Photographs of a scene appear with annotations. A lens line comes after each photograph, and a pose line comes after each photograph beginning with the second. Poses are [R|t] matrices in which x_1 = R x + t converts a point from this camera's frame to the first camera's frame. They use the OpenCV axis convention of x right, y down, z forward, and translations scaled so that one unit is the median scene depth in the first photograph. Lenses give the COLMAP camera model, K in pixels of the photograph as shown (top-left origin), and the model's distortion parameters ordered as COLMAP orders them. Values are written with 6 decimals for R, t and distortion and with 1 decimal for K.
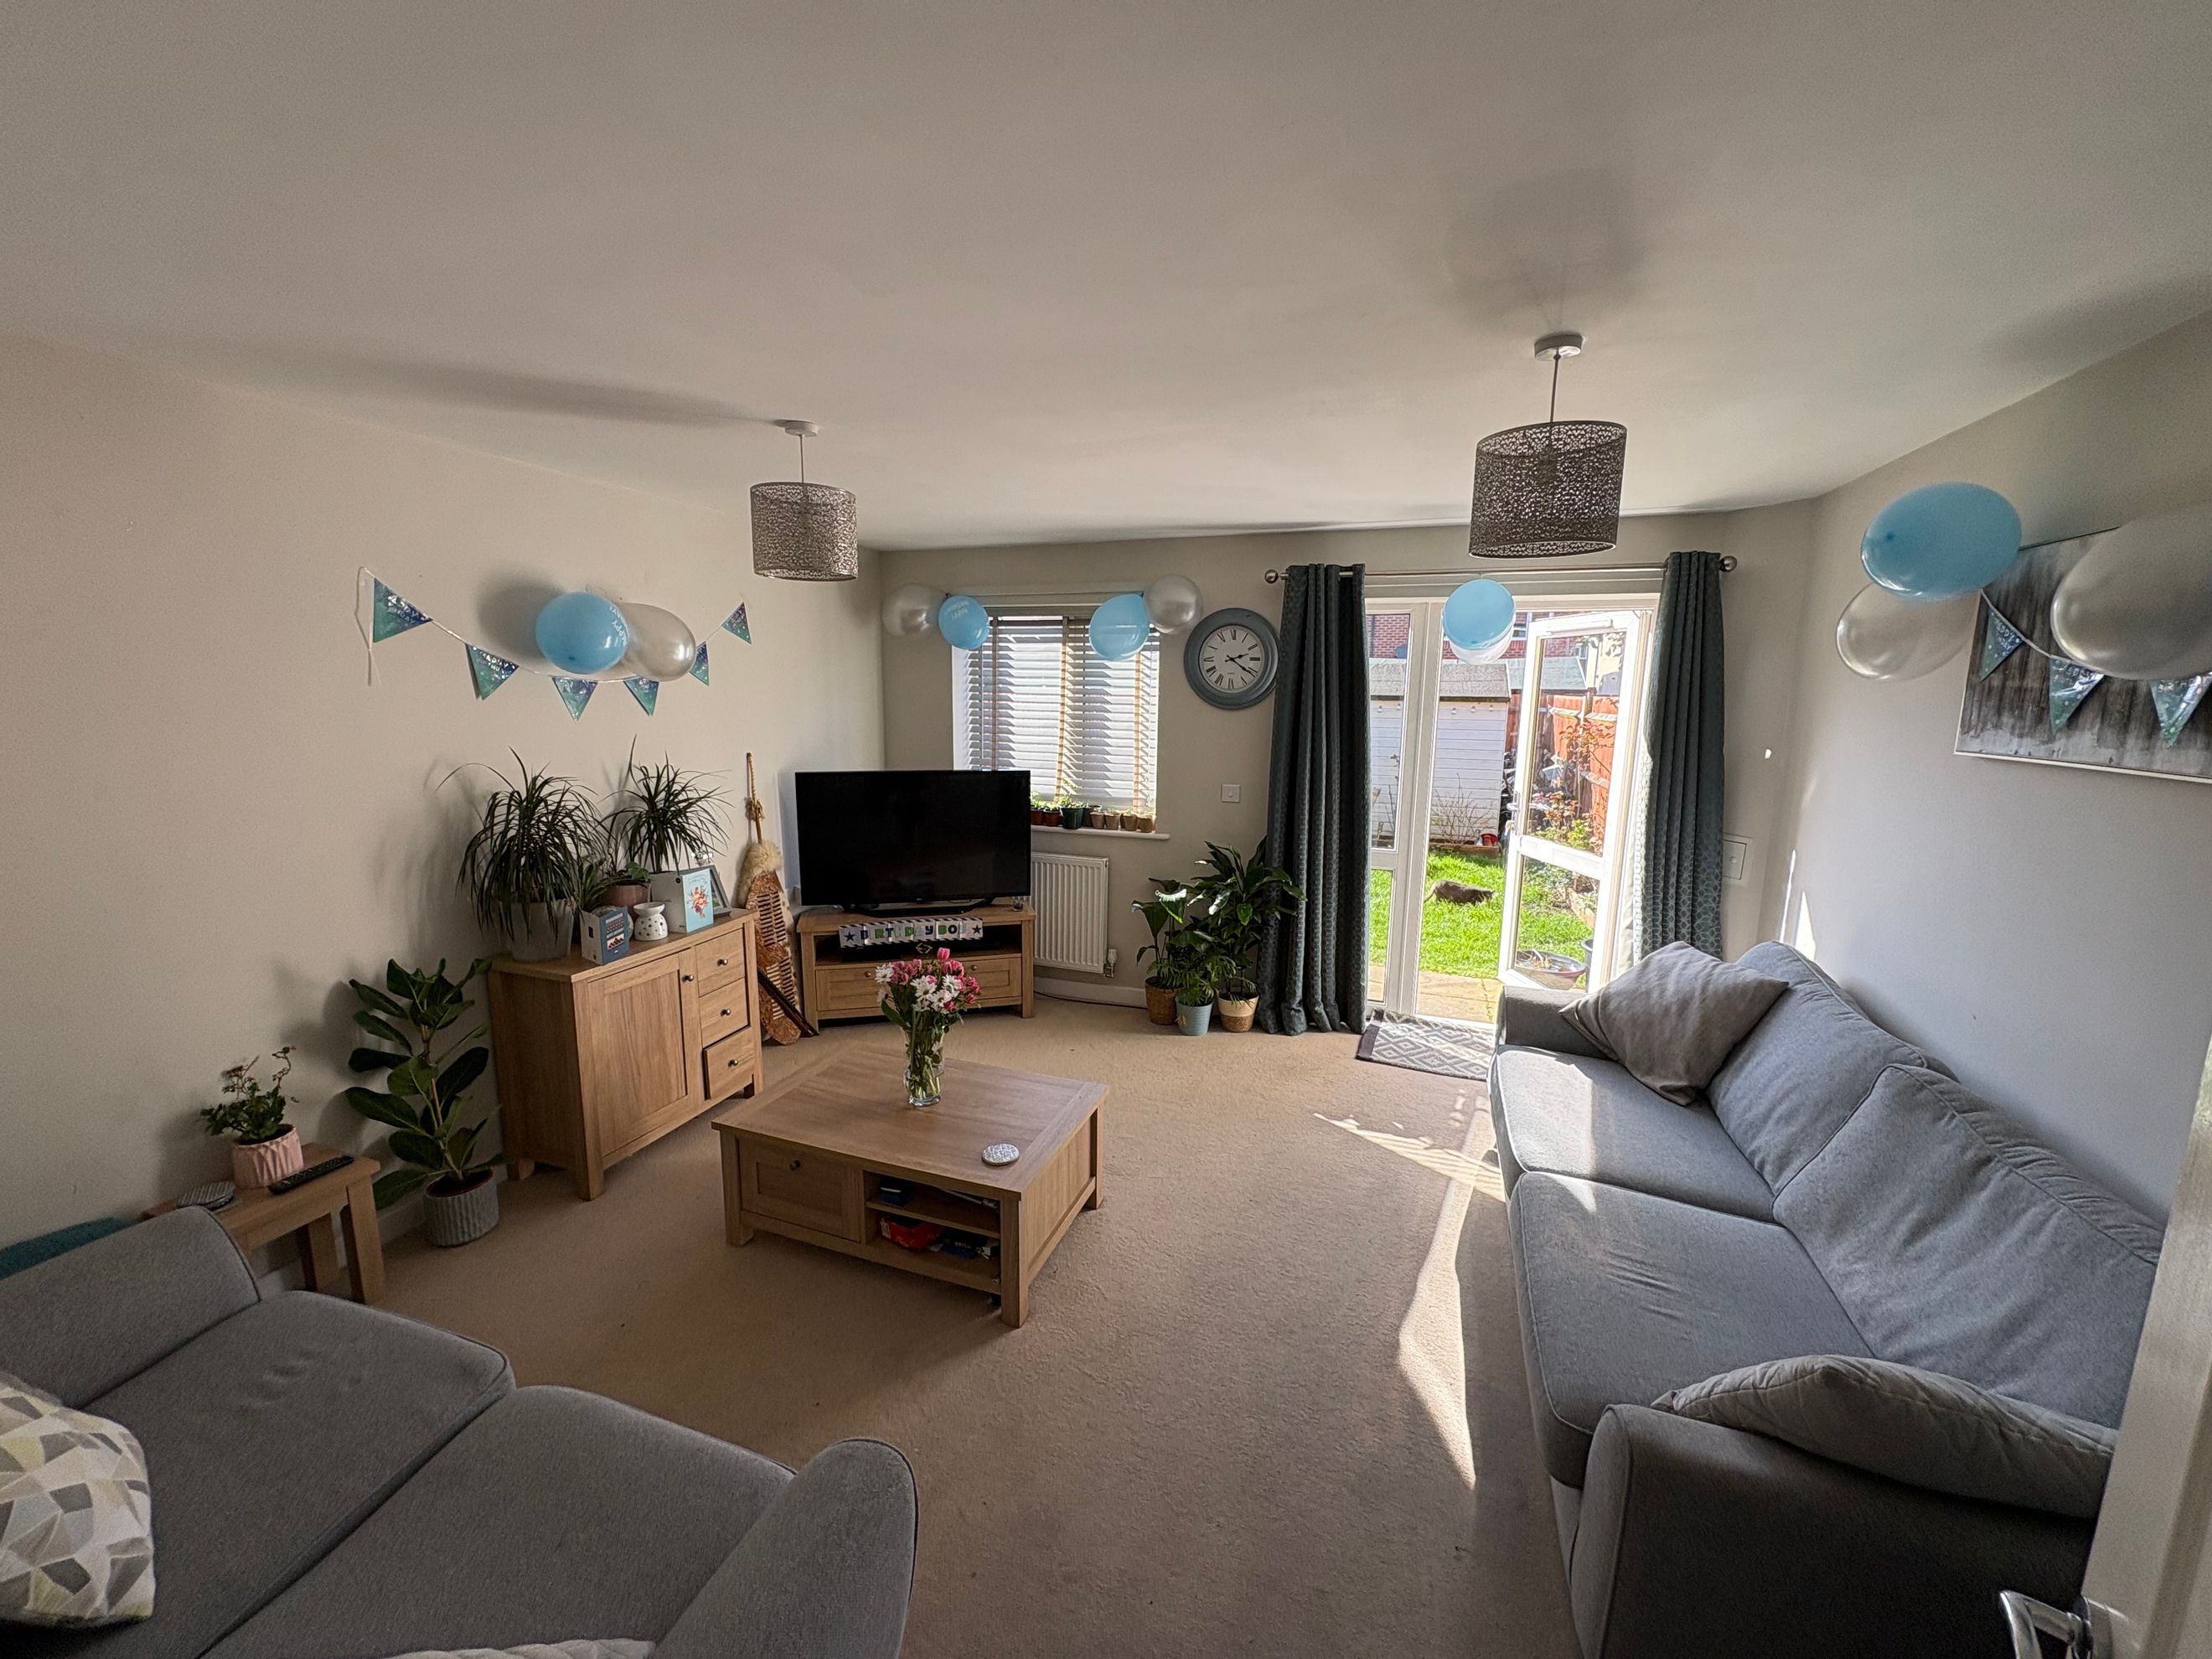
lens RADIAL K [[884.9, 0, 1102.5], [0, 884.9, 823.9], [0, 0, 1]] dist [0.000862, 0.000007]
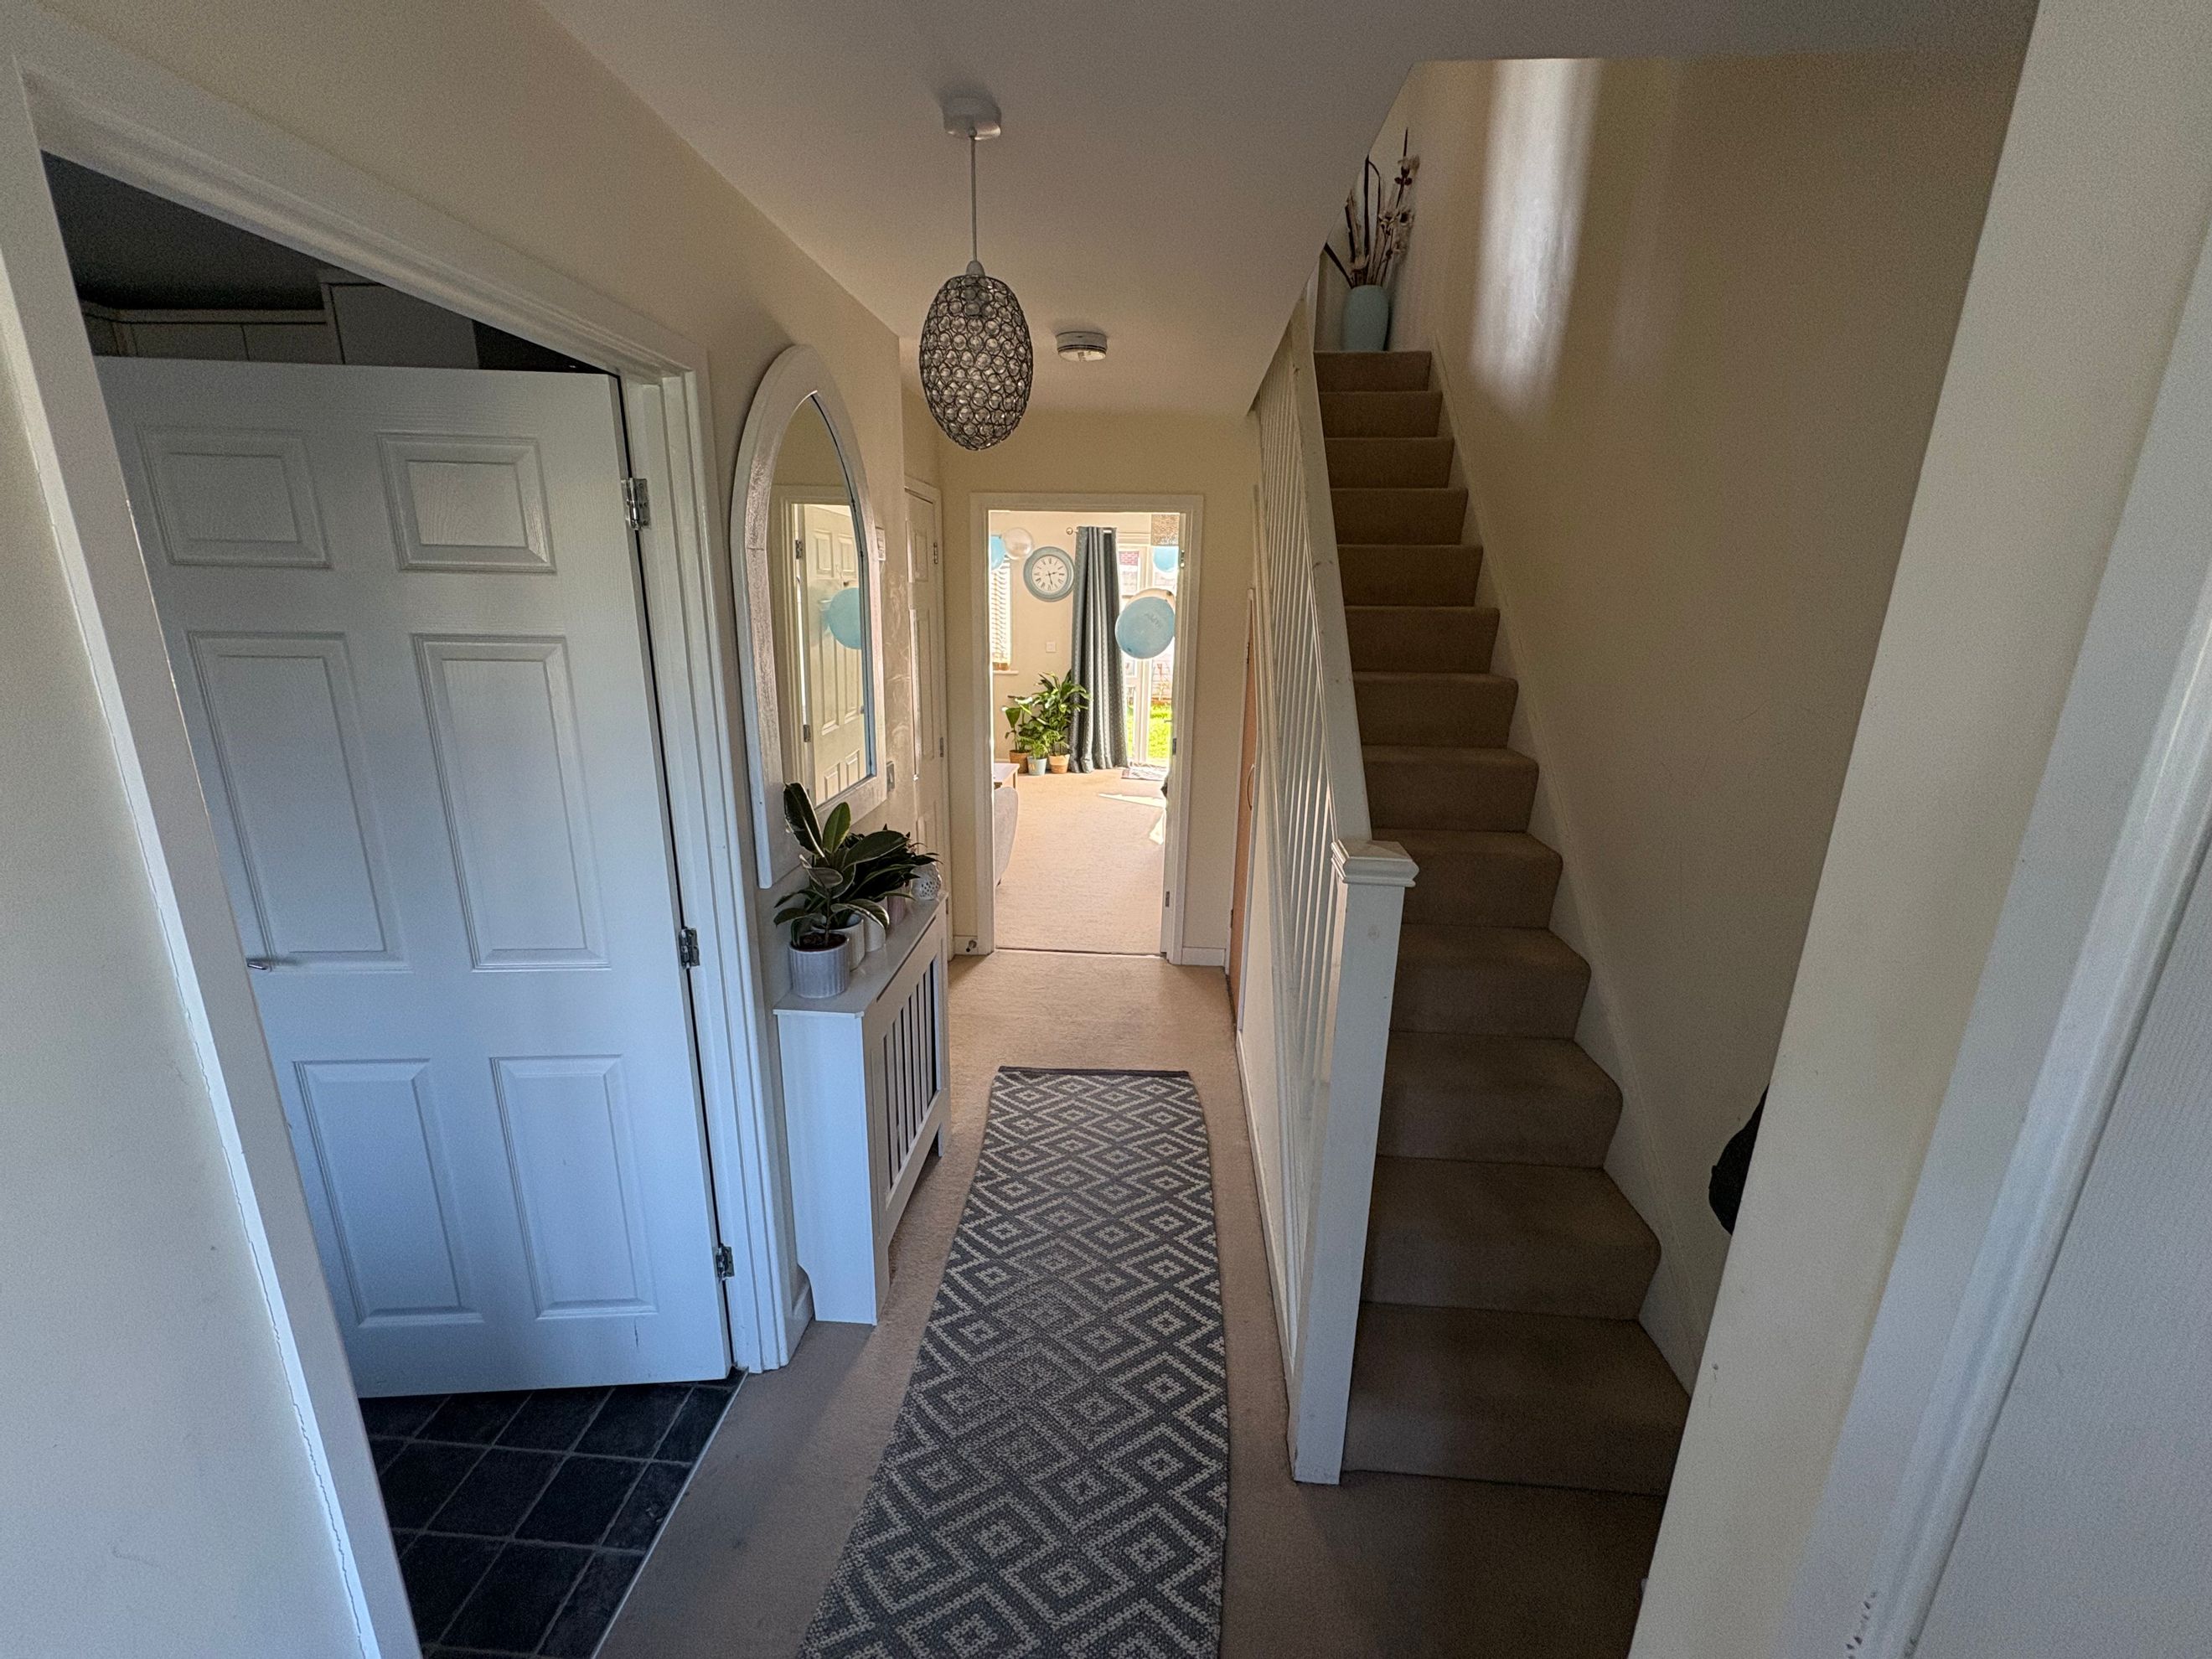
lens RADIAL K [[884.9, 0, 1102.8], [0, 884.9, 834.6], [0, 0, 1]] dist [0.000862, 0.000007]
pose [[0.964253, -0.062204, 0.257578, -0.266533], [0.032006, 0.992280, 0.119814, 0.143142], [-0.263042, -0.107287, 0.958800, -0.905604]]
